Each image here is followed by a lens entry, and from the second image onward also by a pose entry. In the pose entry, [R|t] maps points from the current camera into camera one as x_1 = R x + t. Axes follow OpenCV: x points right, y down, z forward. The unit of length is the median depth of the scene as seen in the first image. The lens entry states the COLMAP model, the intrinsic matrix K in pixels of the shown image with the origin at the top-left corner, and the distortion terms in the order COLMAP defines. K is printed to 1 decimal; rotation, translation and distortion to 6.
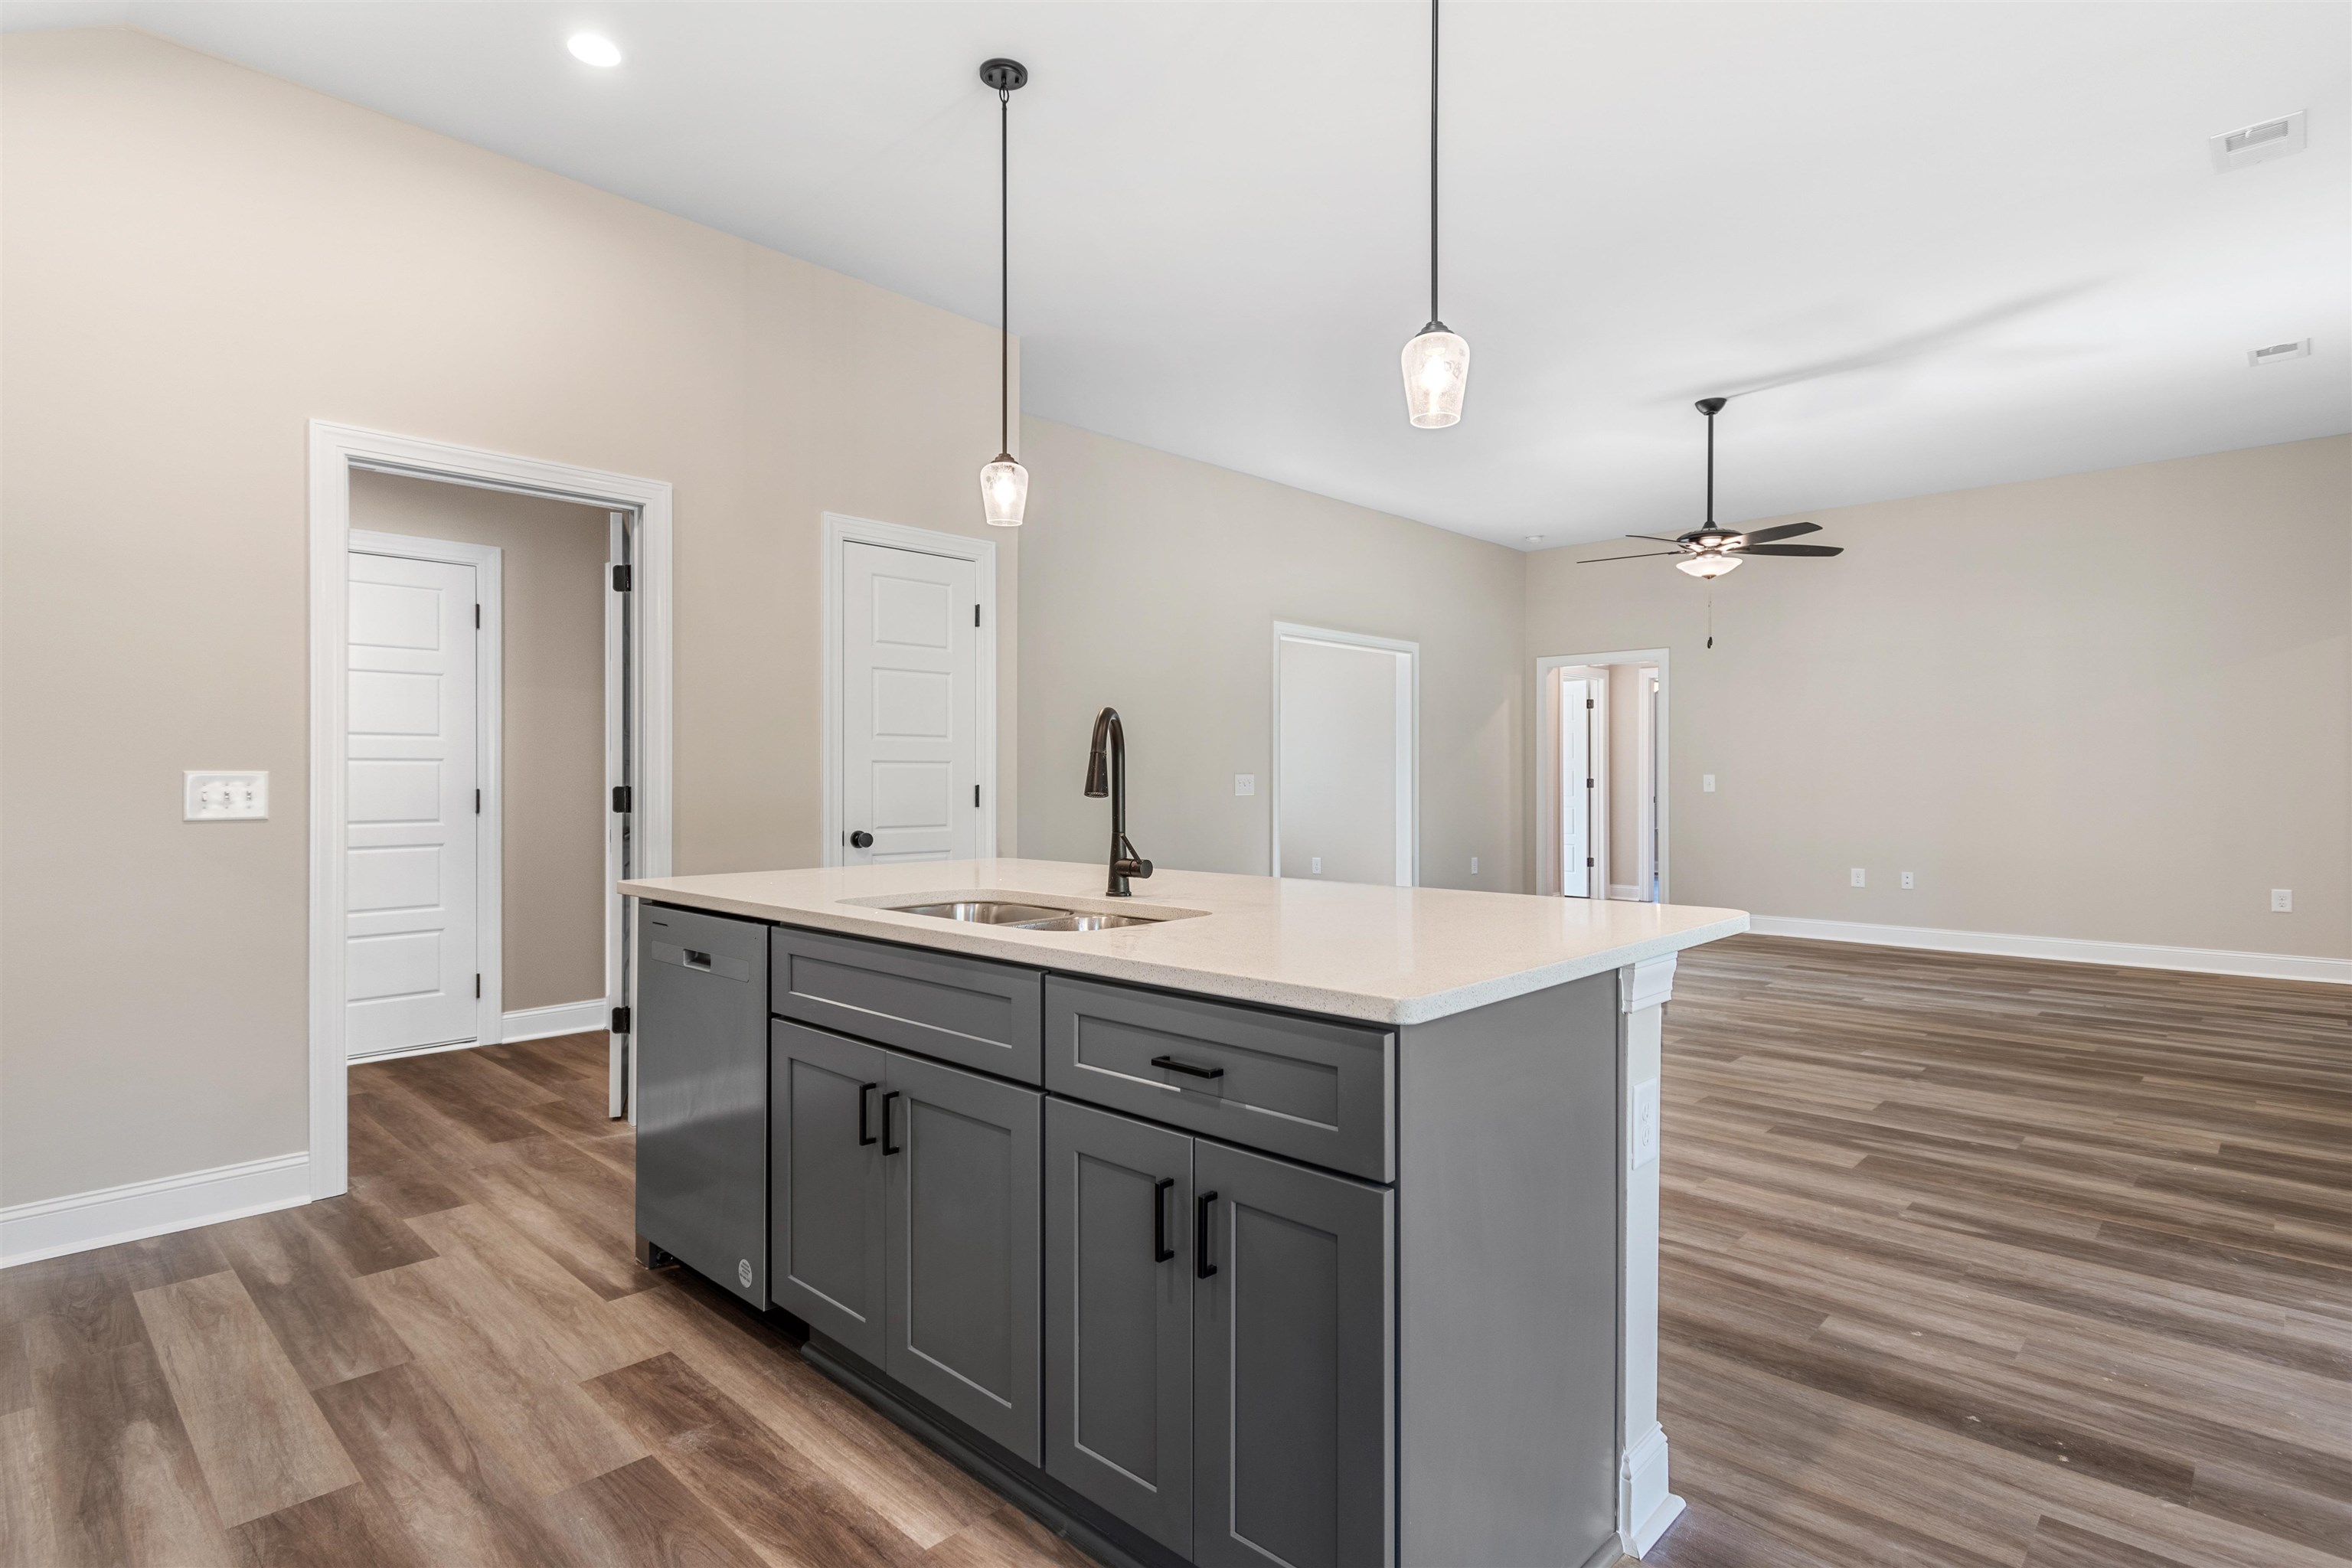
lens RADIAL K [[1198.7, 0, 1176.0], [0, 1198.7, 784.0], [0, 0, 1]] dist [-0.000105, -0.000159]
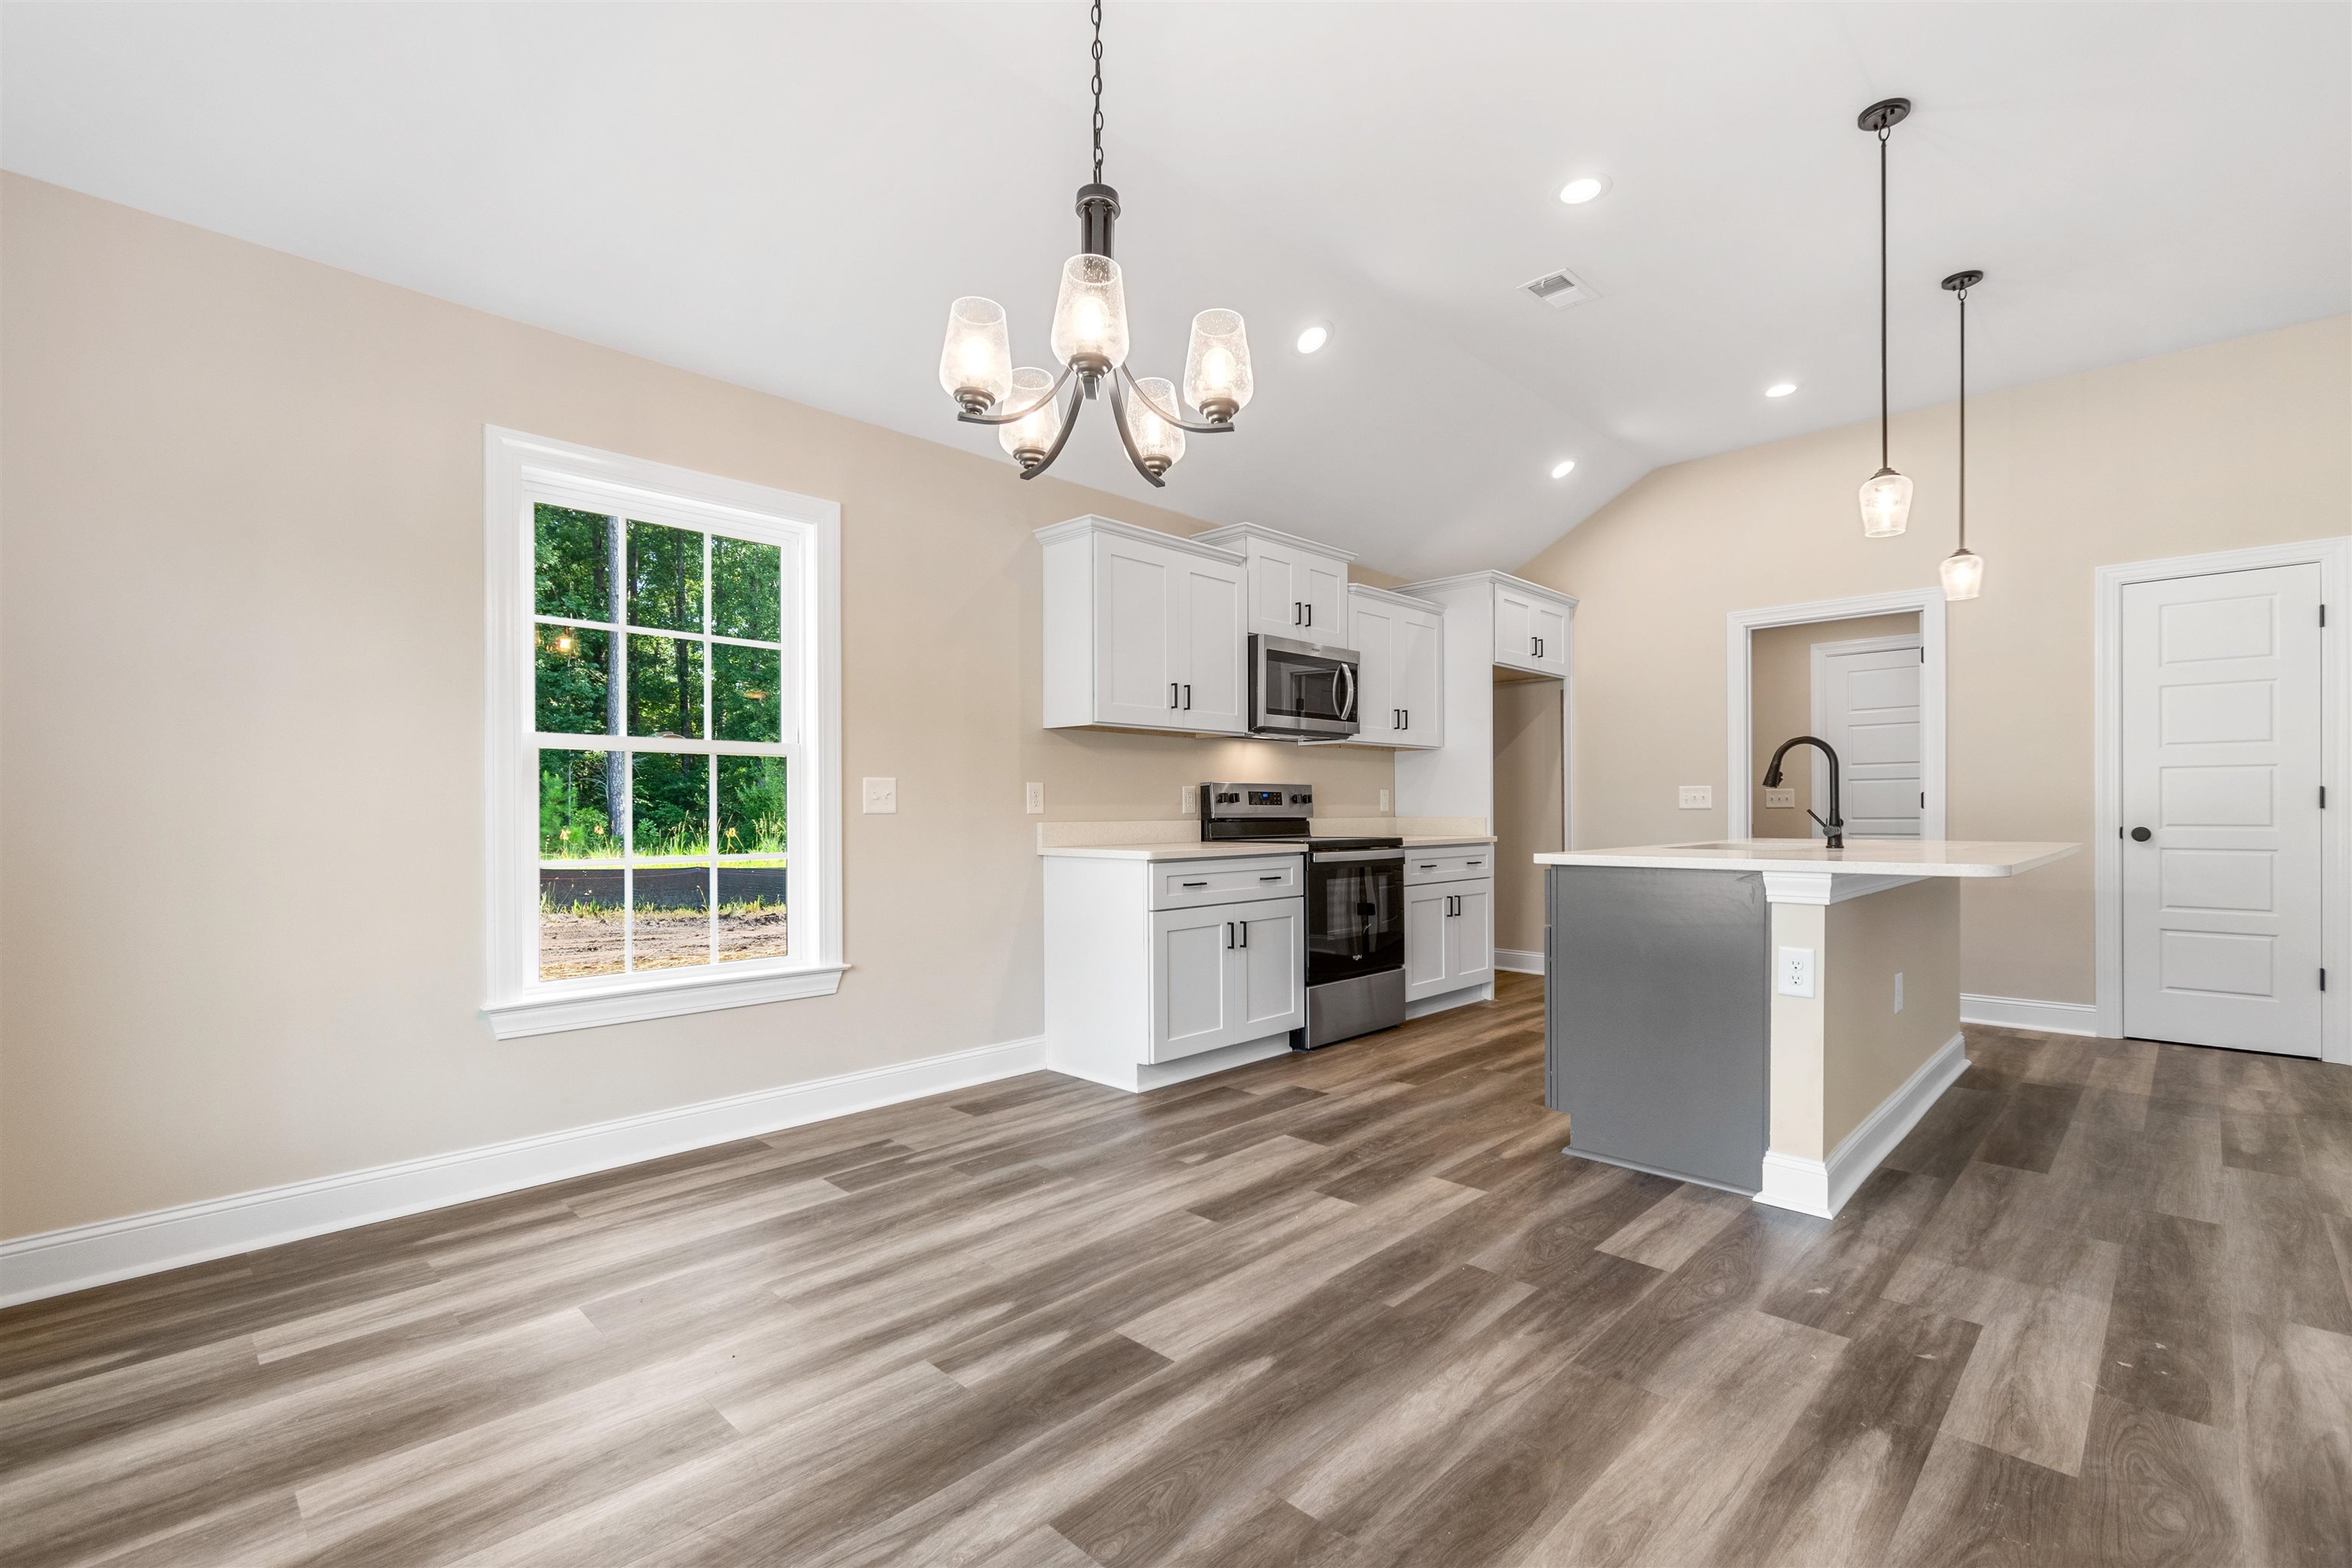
lens RADIAL K [[1050.0, 0, 1178.8], [0, 1050.0, 805.0], [0, 0, 1]] dist [0.002005, -0.000429]
pose [[-0.010335, -0.004643, -0.999936, 0.797401], [0.000037, 0.999989, -0.004644, 0.023298], [0.999947, -0.000085, -0.010335, 0.061797]]
